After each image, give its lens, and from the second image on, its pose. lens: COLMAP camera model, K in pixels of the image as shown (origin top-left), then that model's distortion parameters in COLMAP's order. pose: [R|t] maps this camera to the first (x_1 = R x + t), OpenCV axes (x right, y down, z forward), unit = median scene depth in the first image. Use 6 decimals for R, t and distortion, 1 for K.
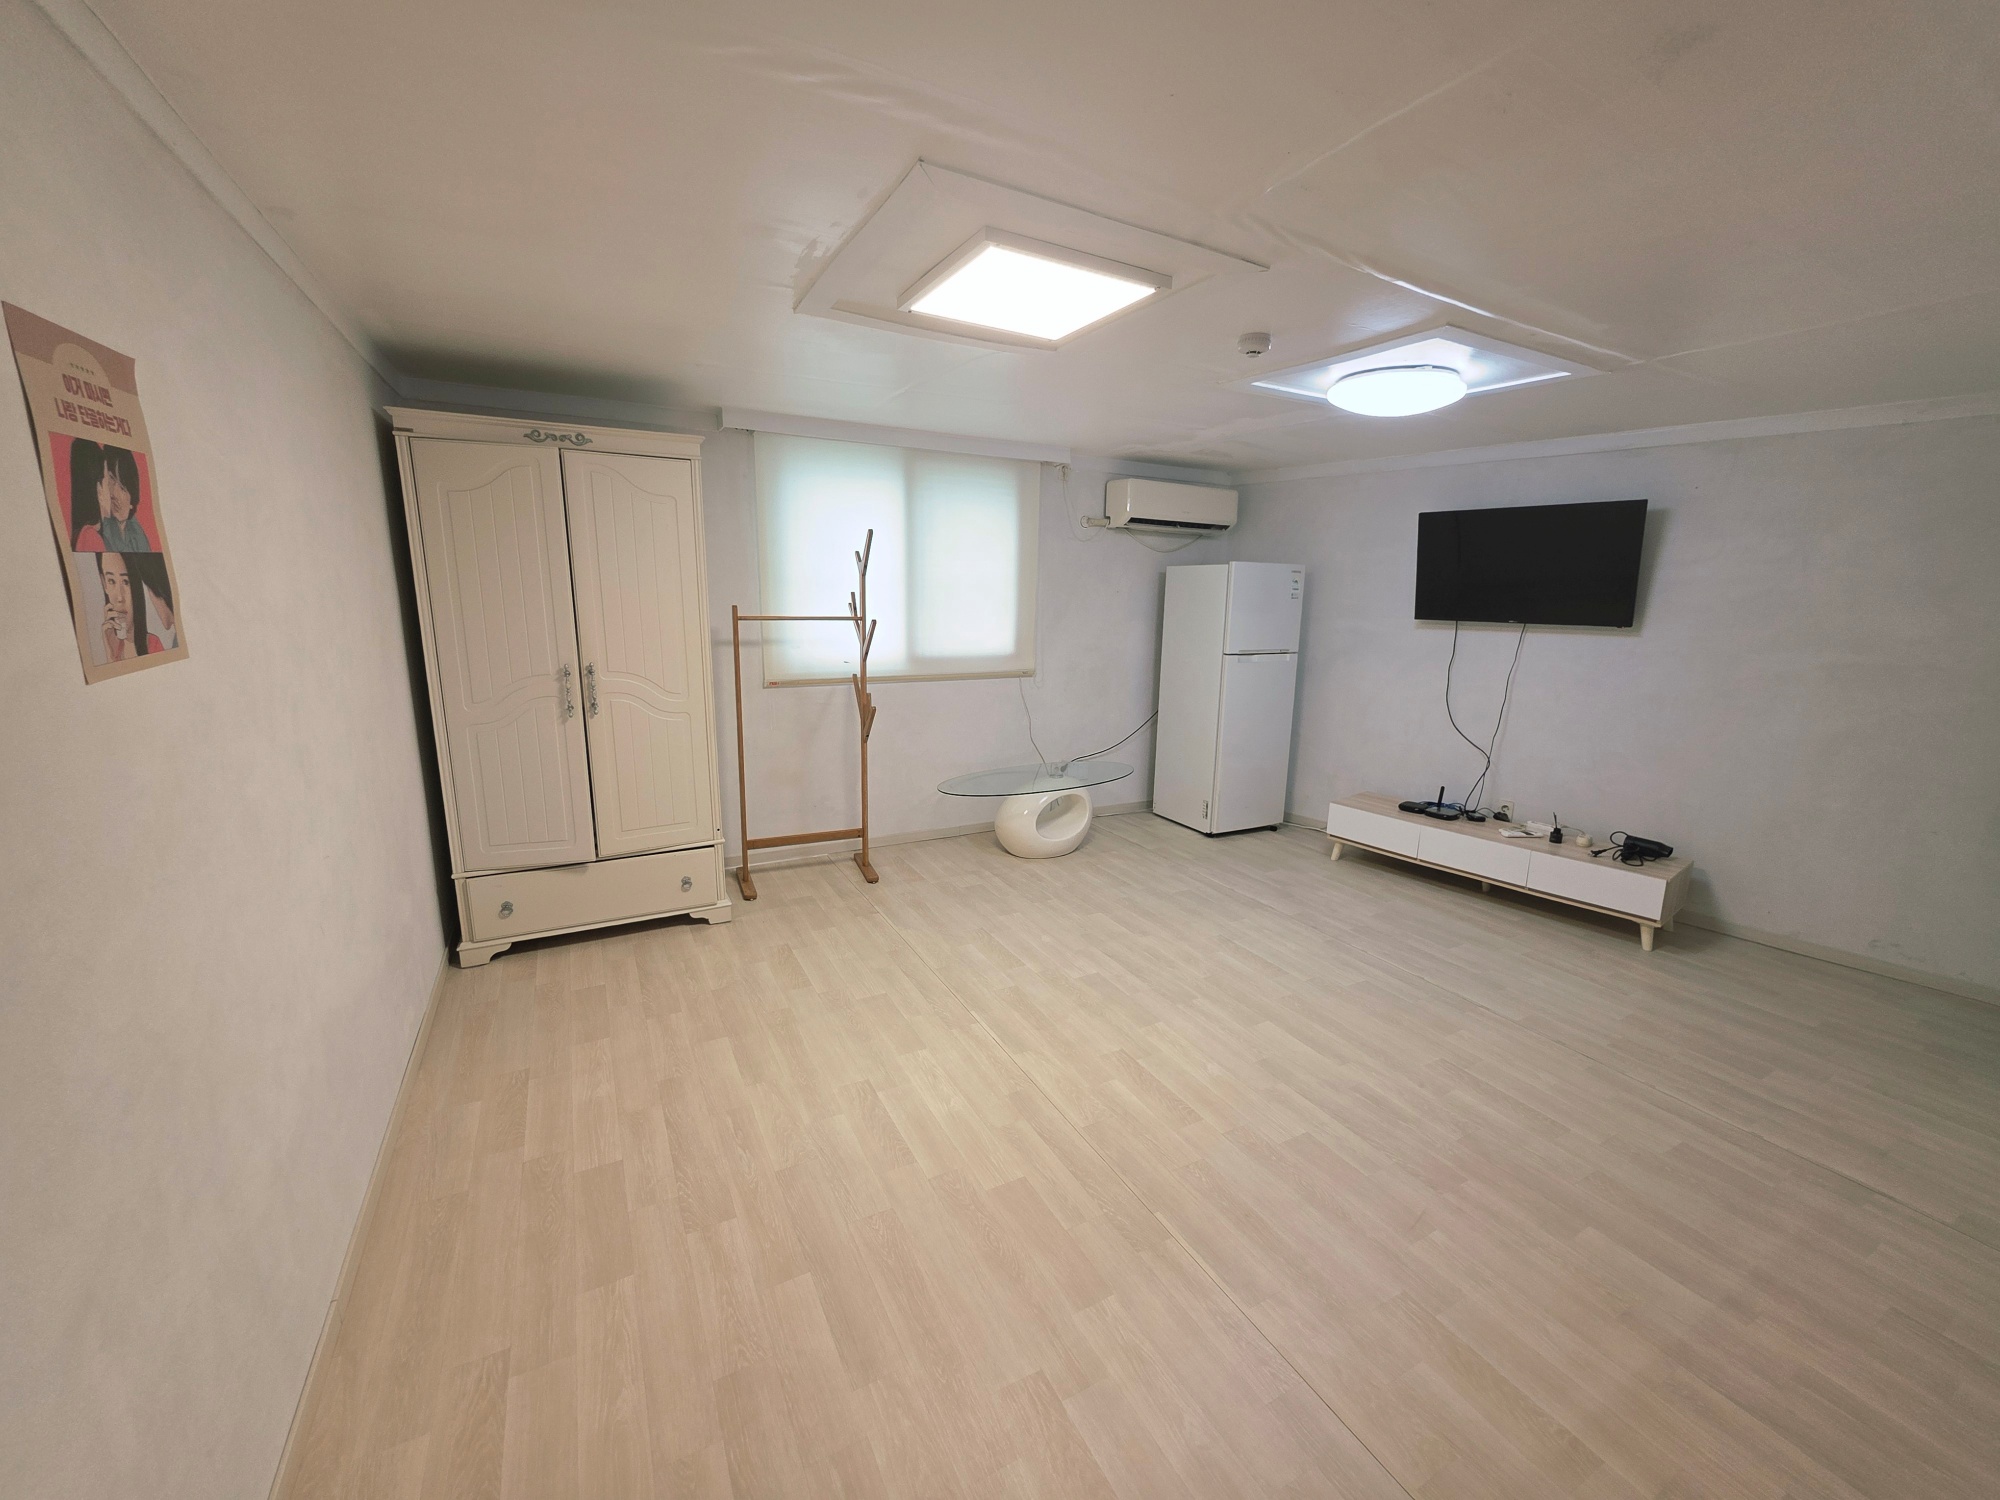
lens RADIAL K [[798.7, 0, 1006.9], [0, 798.7, 753.0], [0, 0, 1]] dist [-0.000127, 0.000659]
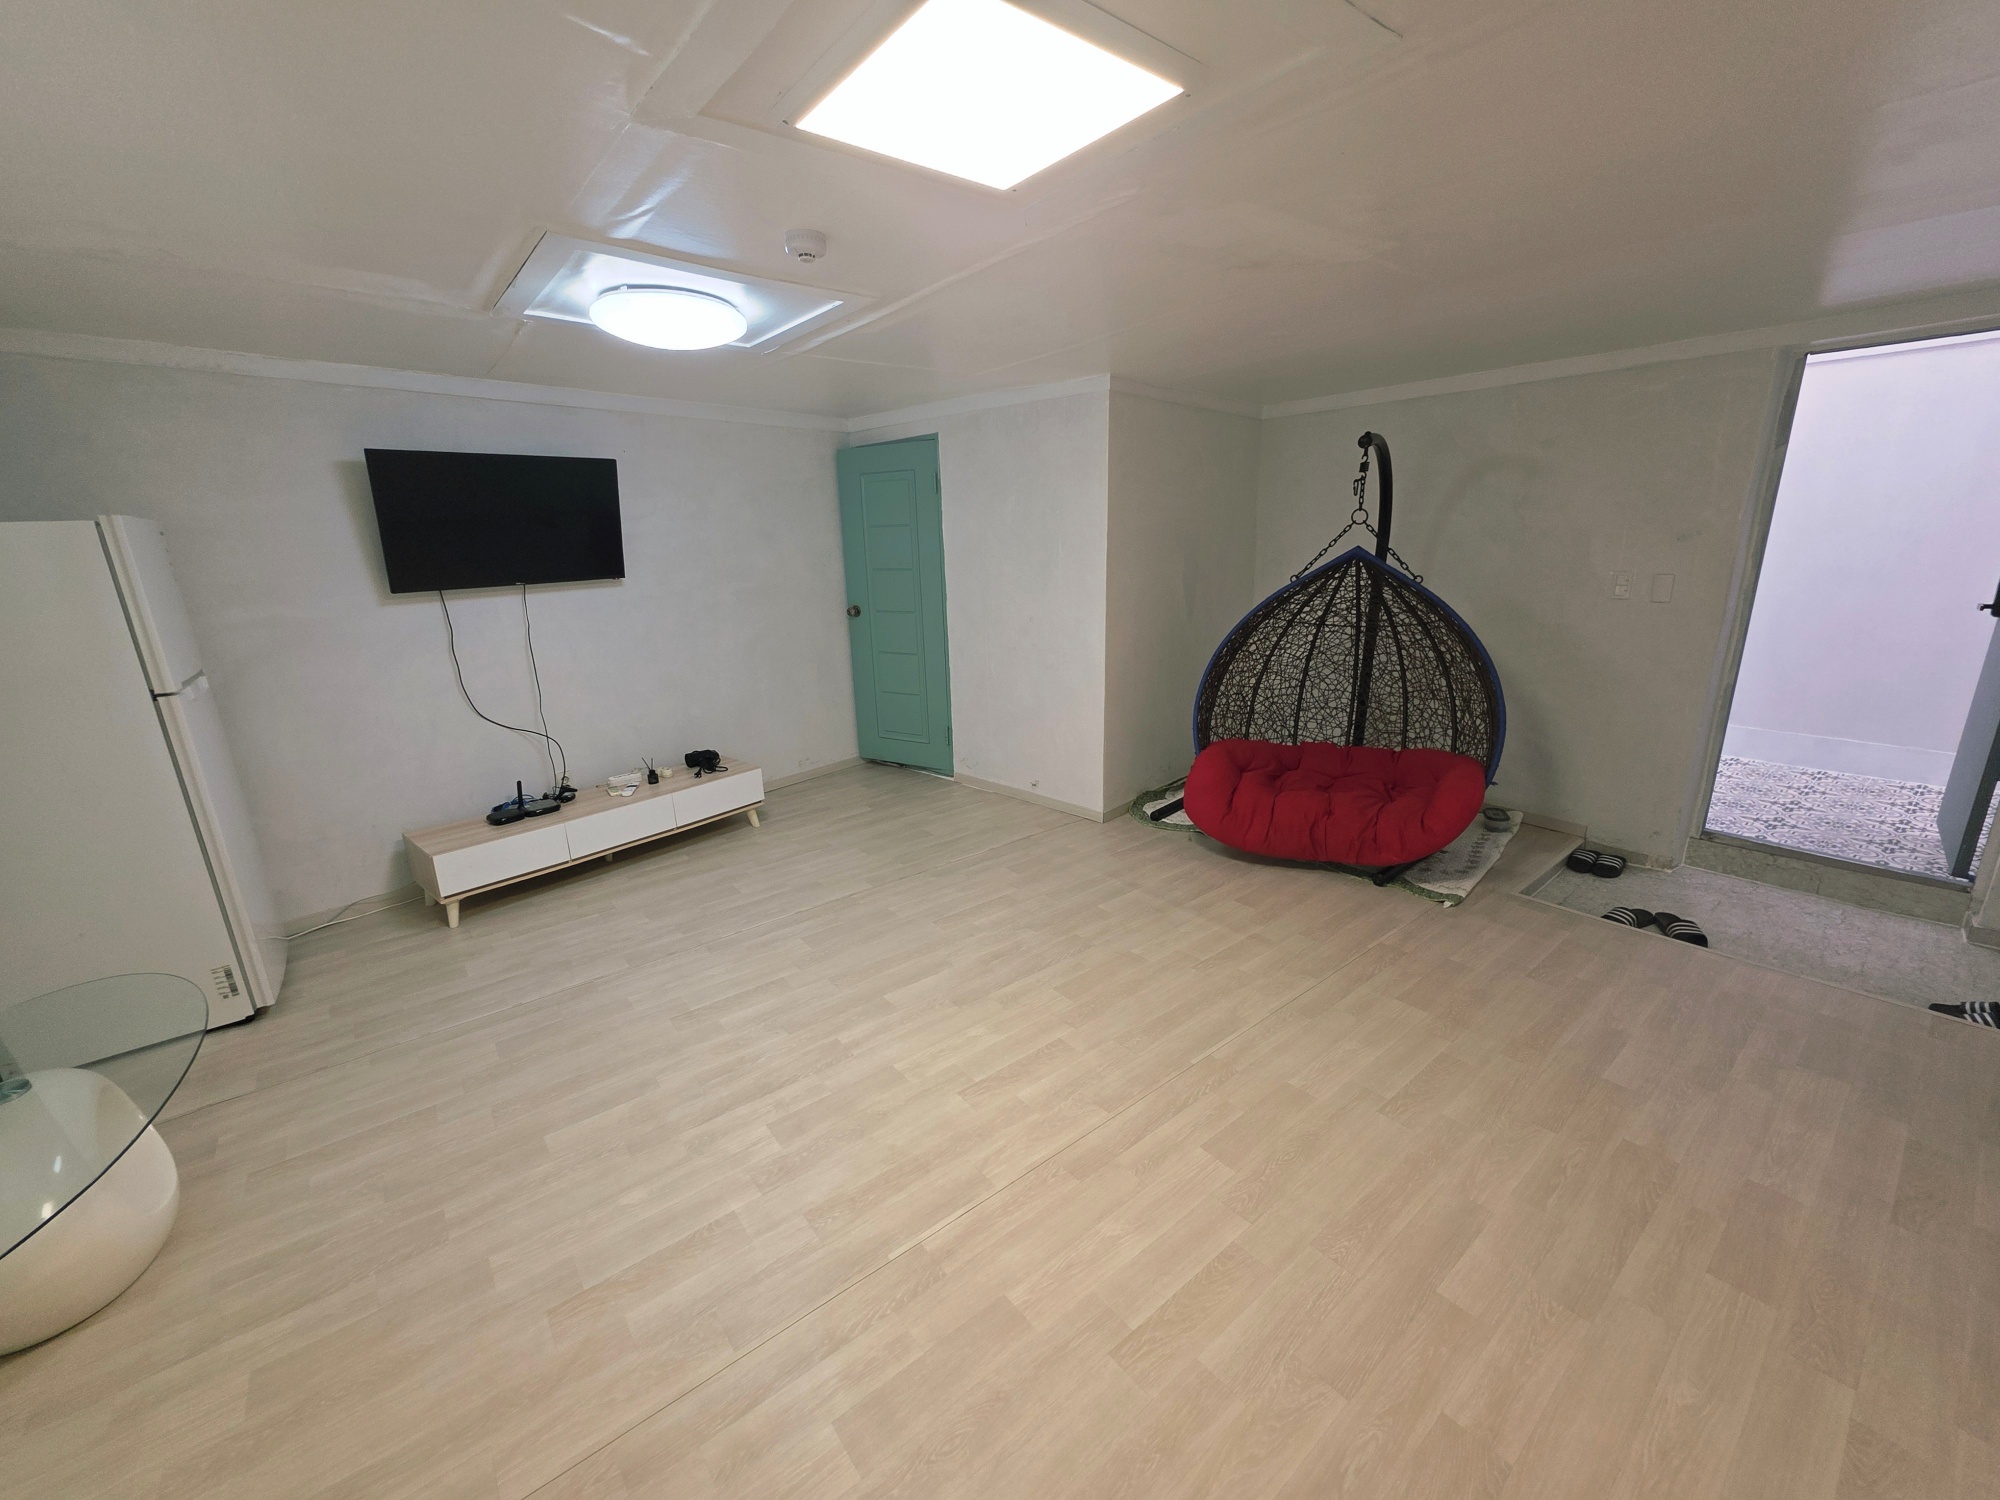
lens RADIAL K [[798.7, 0, 1006.9], [0, 798.7, 753.0], [0, 0, 1]] dist [-0.000127, 0.000659]
pose [[-0.181927, -0.279059, 0.942883, -0.437541], [0.224097, 0.921885, 0.316083, -0.173506], [-0.957436, 0.268801, -0.105179, 0.714505]]
